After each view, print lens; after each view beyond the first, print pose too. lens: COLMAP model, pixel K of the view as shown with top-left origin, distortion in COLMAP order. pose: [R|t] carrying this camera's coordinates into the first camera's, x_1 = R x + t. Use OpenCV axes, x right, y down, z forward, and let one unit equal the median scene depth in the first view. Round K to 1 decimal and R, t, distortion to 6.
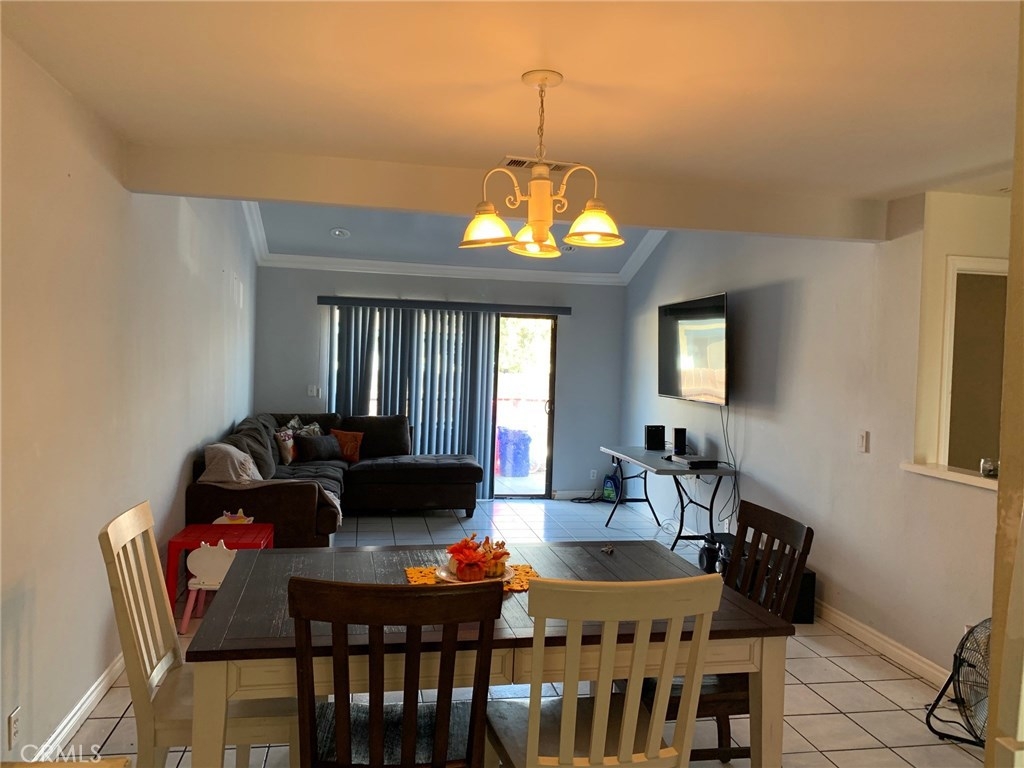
lens RADIAL K [[794.1, 0, 512.0], [0, 794.1, 384.0], [0, 0, 1]] dist [0.001729, 0.002362]
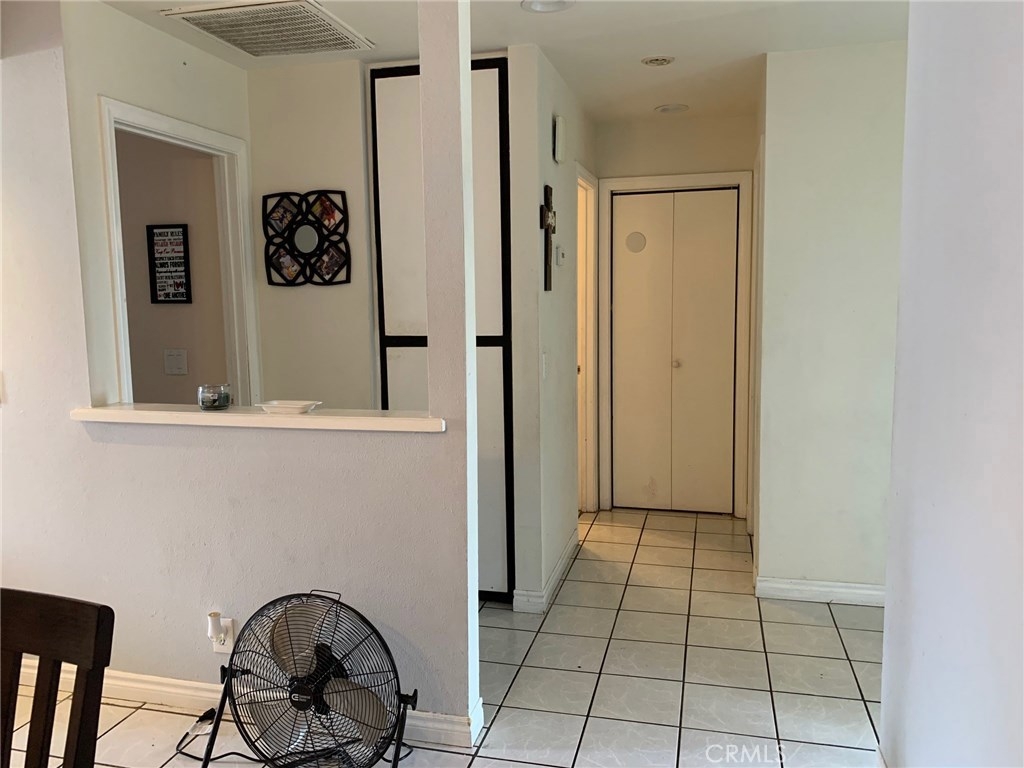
lens RADIAL K [[794.1, 0, 512.0], [0, 794.1, 384.0], [0, 0, 1]] dist [0.001729, 0.002362]
pose [[0.420663, -0.141498, 0.896114, 0.060092], [0.049408, 0.989869, 0.133109, 0.009233], [-0.905870, -0.011719, 0.423393, 0.419323]]
